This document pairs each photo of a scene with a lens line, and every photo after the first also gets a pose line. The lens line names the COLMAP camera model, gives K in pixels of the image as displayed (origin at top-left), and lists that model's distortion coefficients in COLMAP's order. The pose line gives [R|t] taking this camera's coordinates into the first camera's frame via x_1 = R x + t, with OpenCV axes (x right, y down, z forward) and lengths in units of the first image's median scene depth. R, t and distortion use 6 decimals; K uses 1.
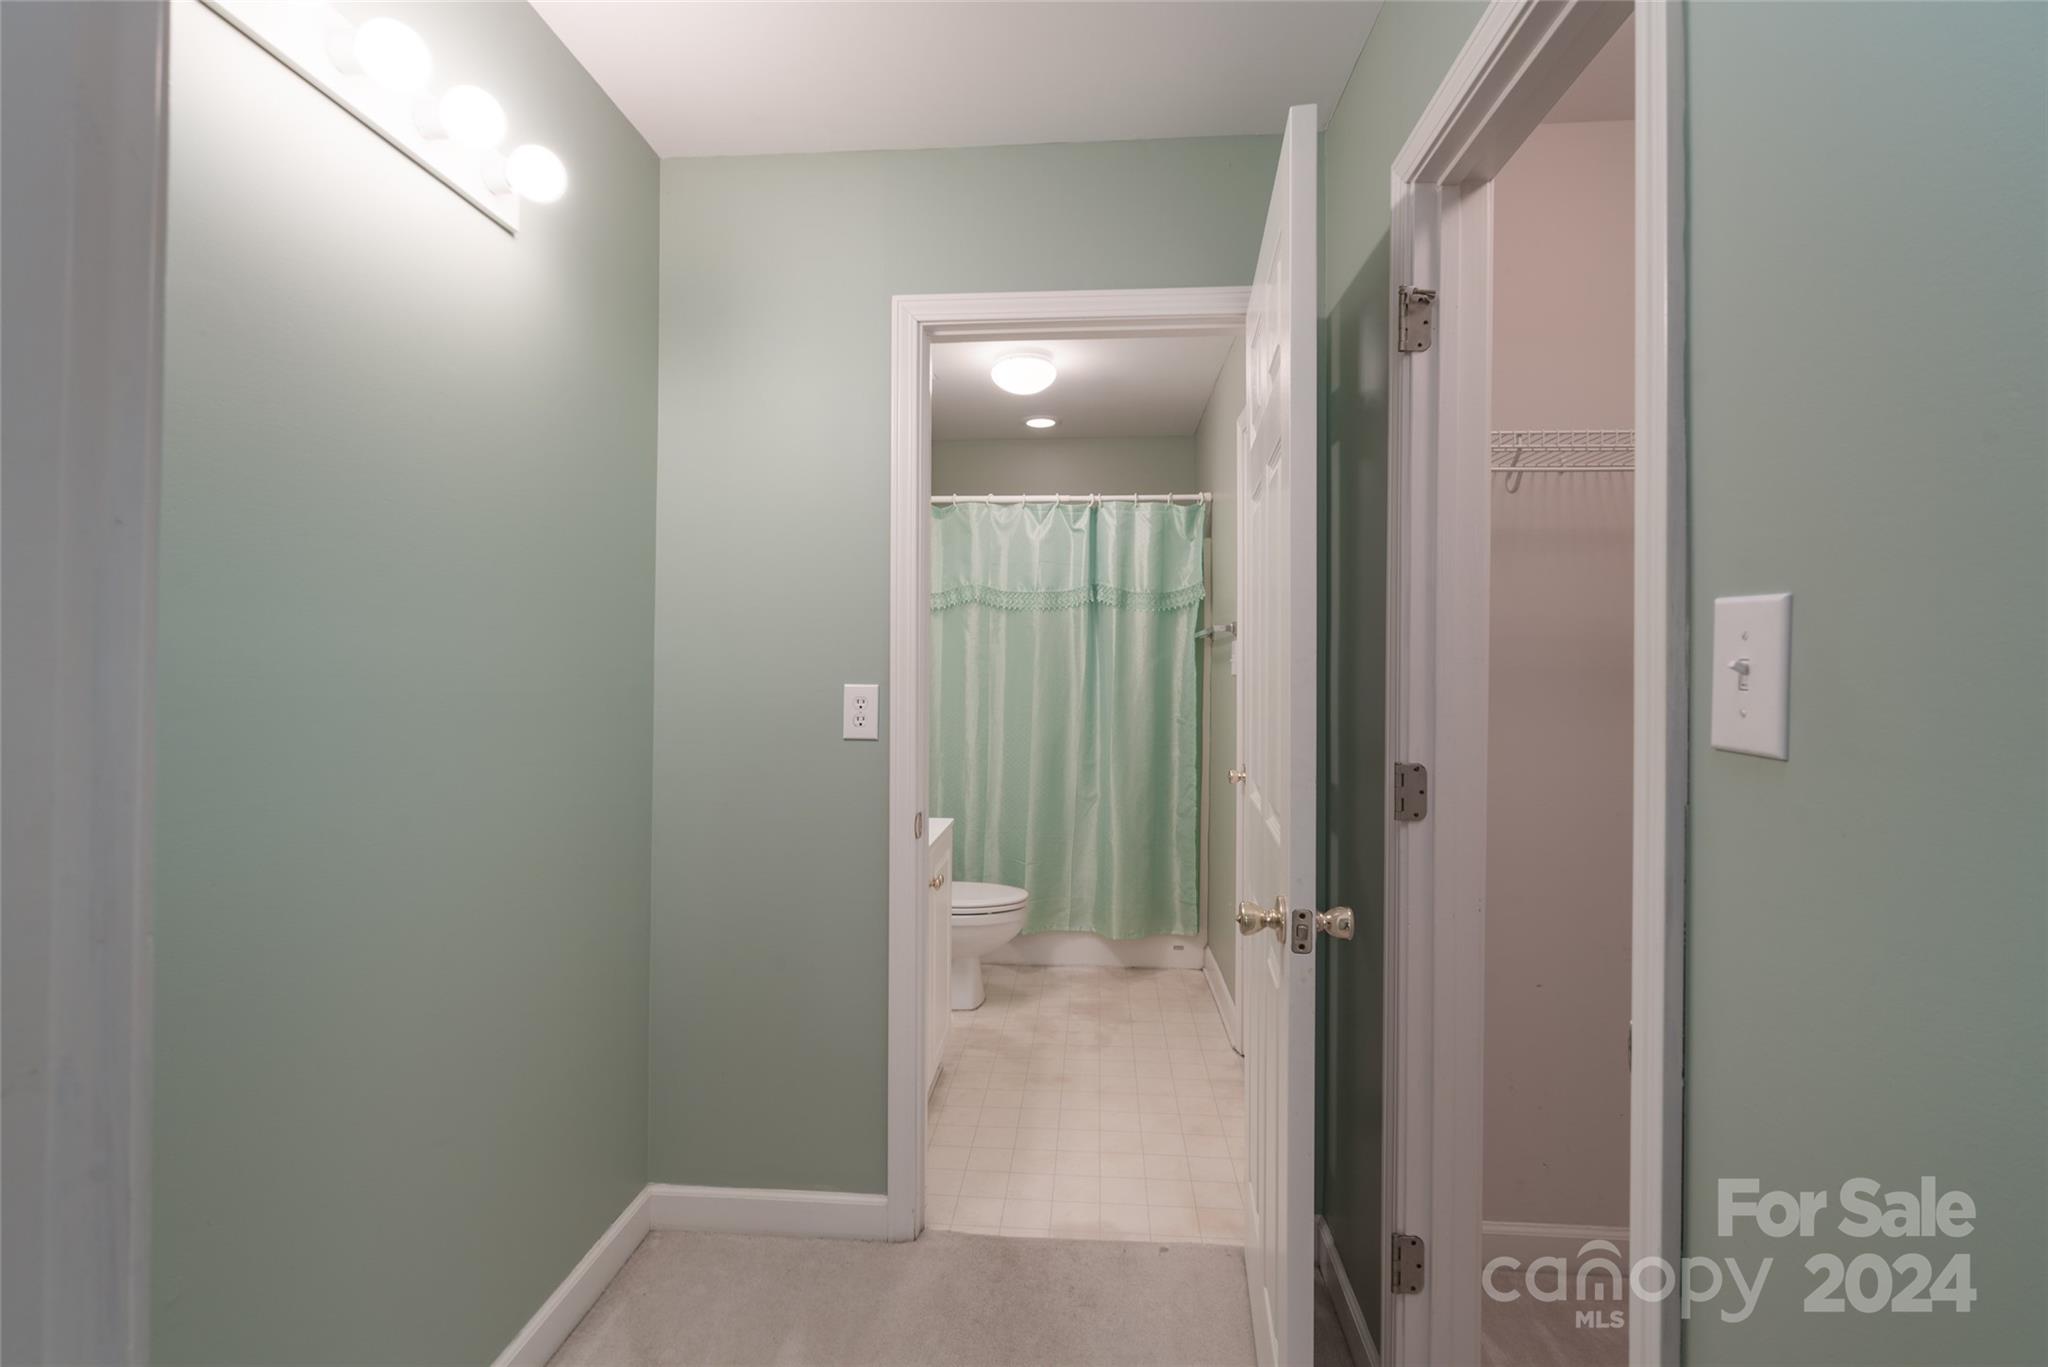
lens RADIAL K [[922.2, 0, 1027.6], [0, 922.2, 676.9], [0, 0, 1]] dist [-0.001377, 0.000733]
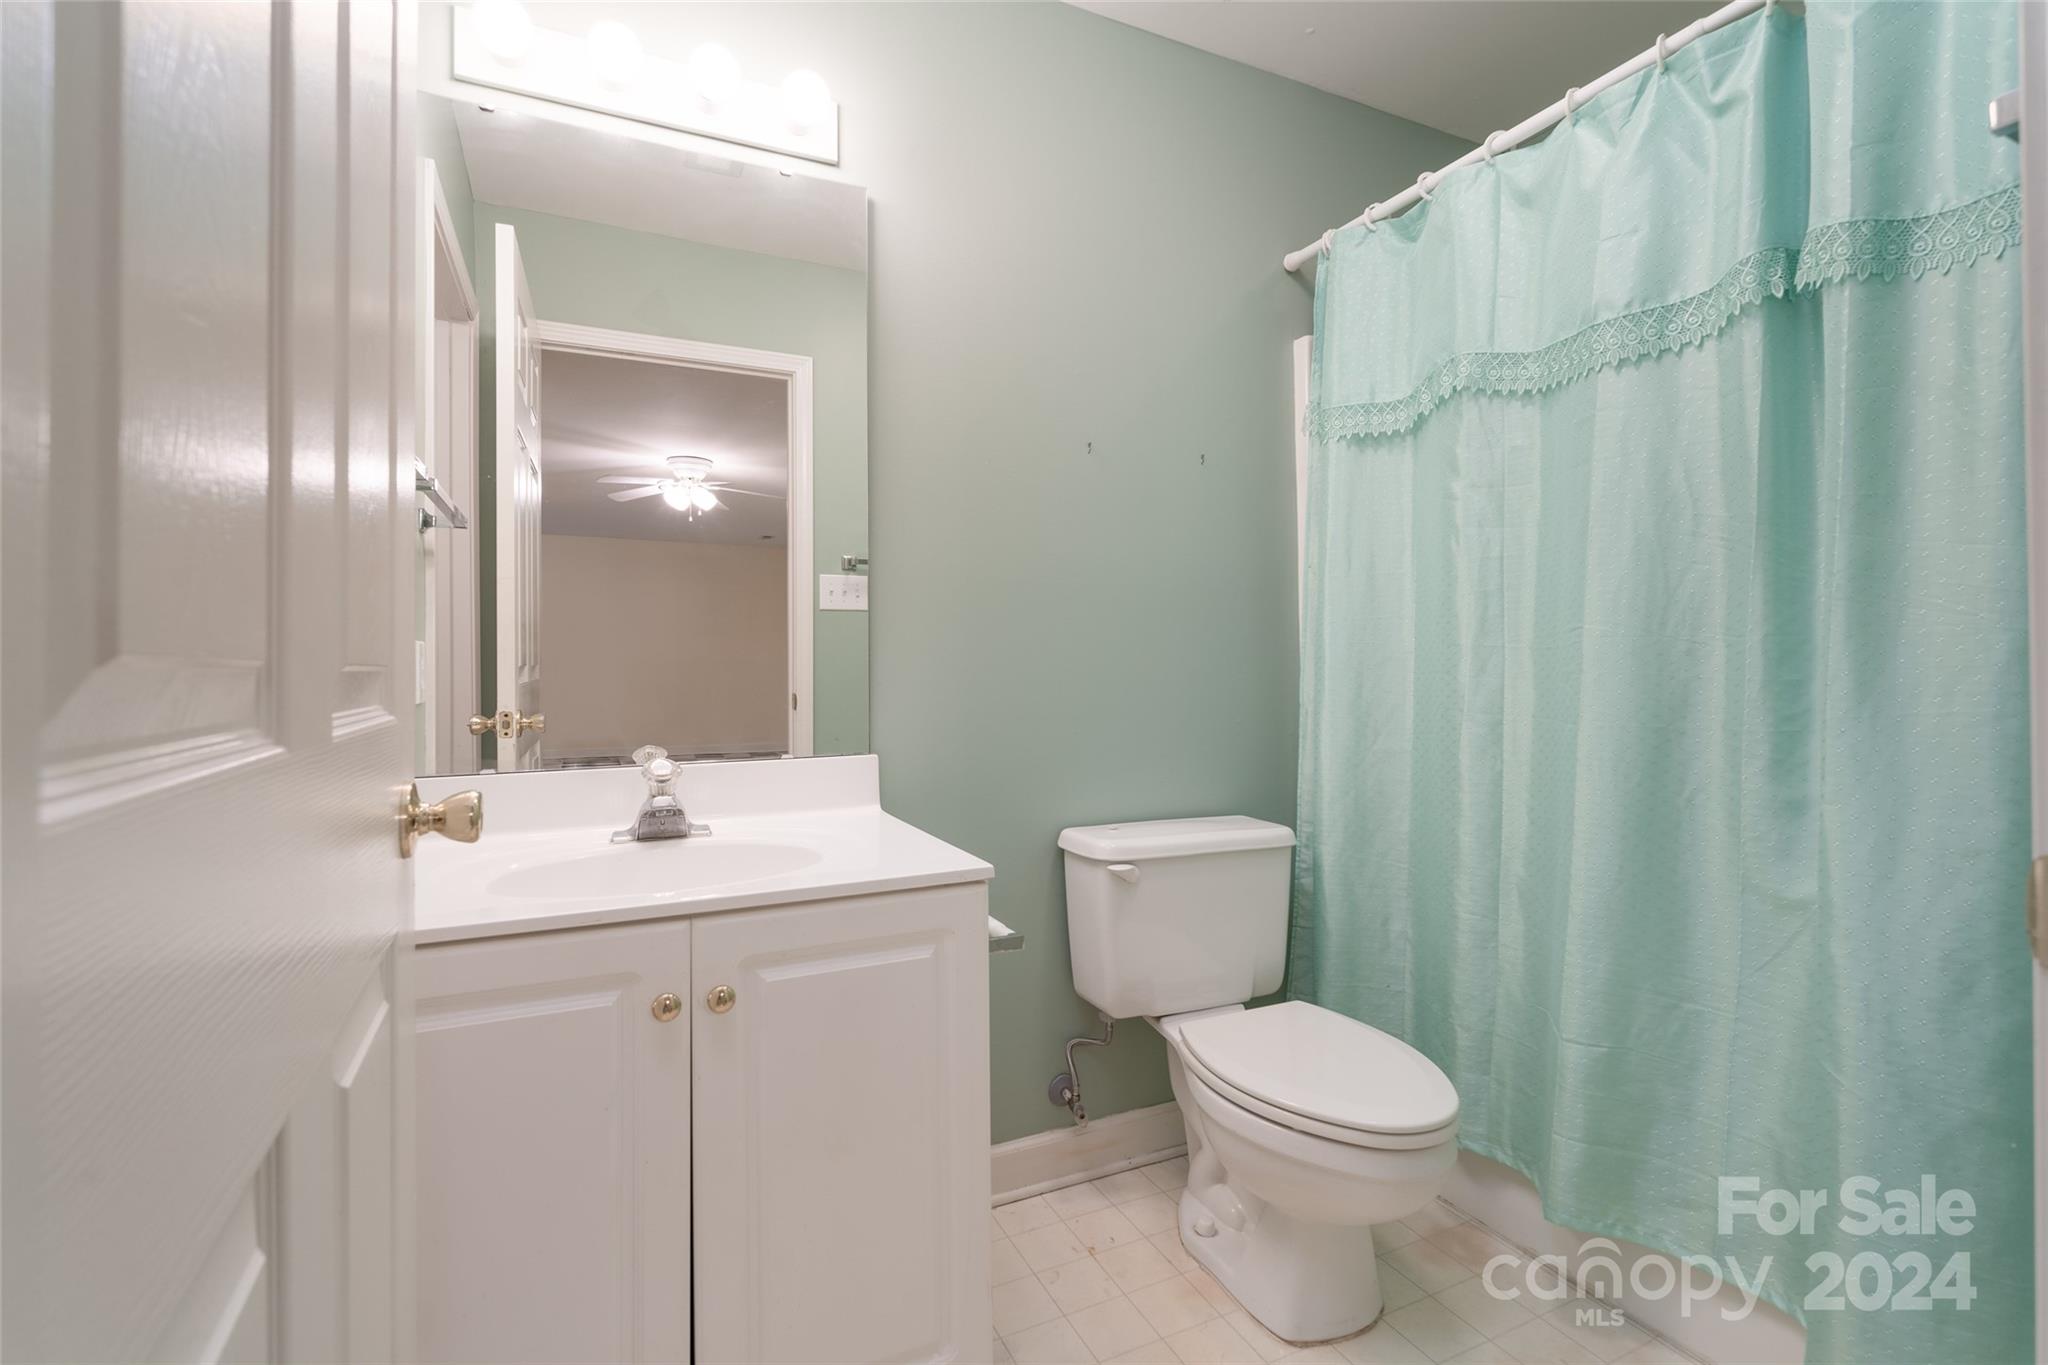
lens RADIAL K [[922.2, 0, 1054.7], [0, 922.2, 673.1], [0, 0, 1]] dist [-0.001377, 0.000733]
pose [[0.507570, -0.006612, -0.861585, 0.221014], [-0.002196, 0.999957, -0.008968, 0.054988], [0.861608, 0.006444, 0.507534, 0.615075]]
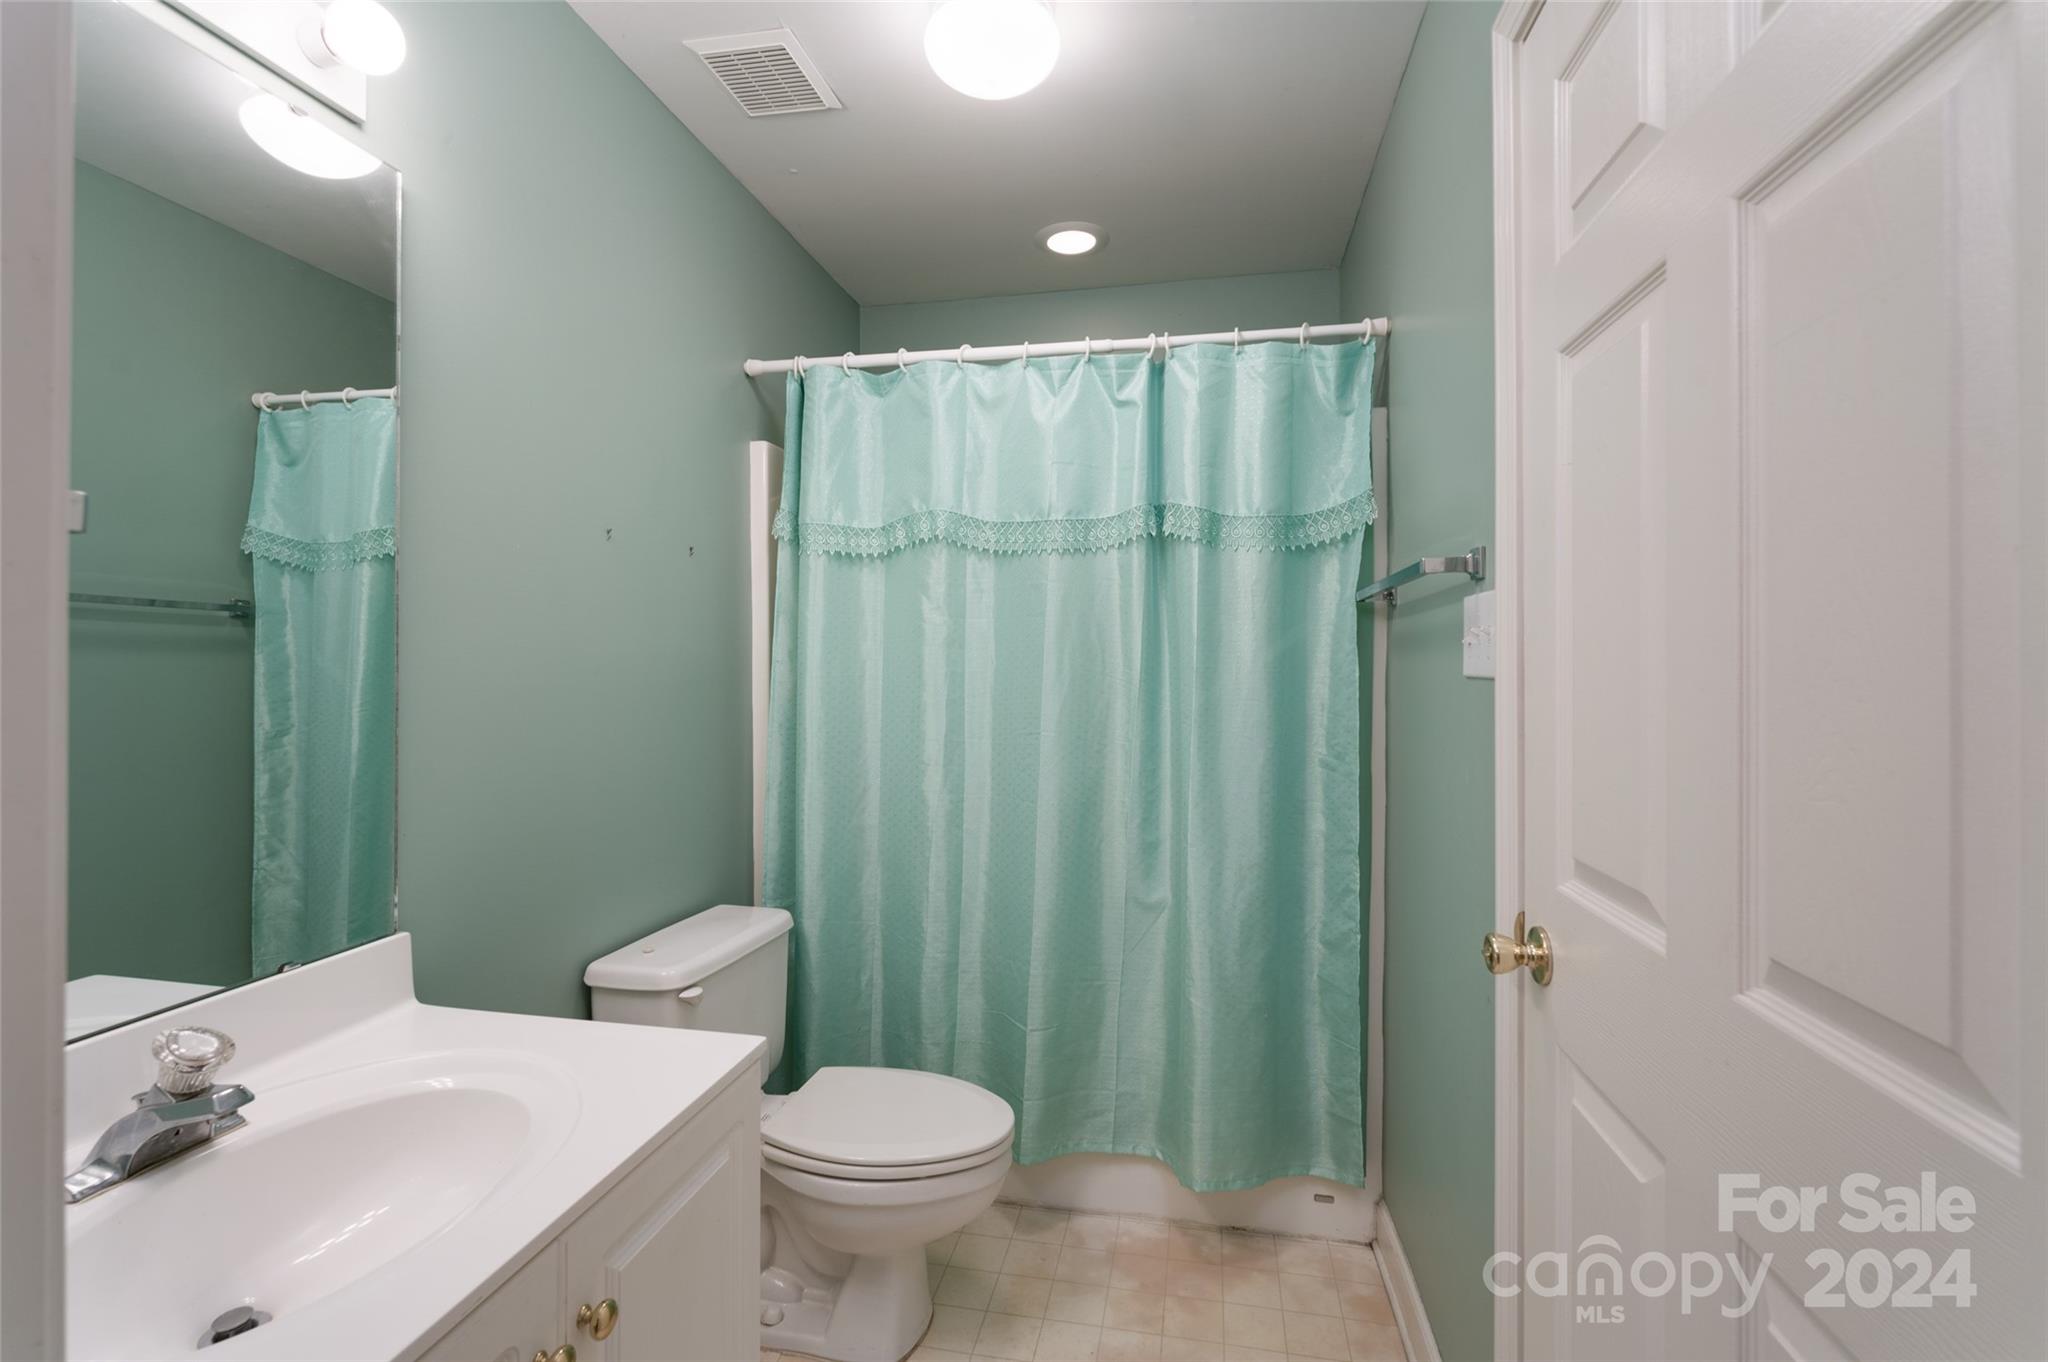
lens RADIAL K [[922.2, 0, 1011.1], [0, 922.2, 668.2], [0, 0, 1]] dist [-0.001377, 0.000733]
pose [[0.991147, -0.002872, -0.132739, 0.059052], [0.002518, 0.999993, -0.002834, -0.004239], [0.132747, 0.002475, 0.991147, 0.463378]]
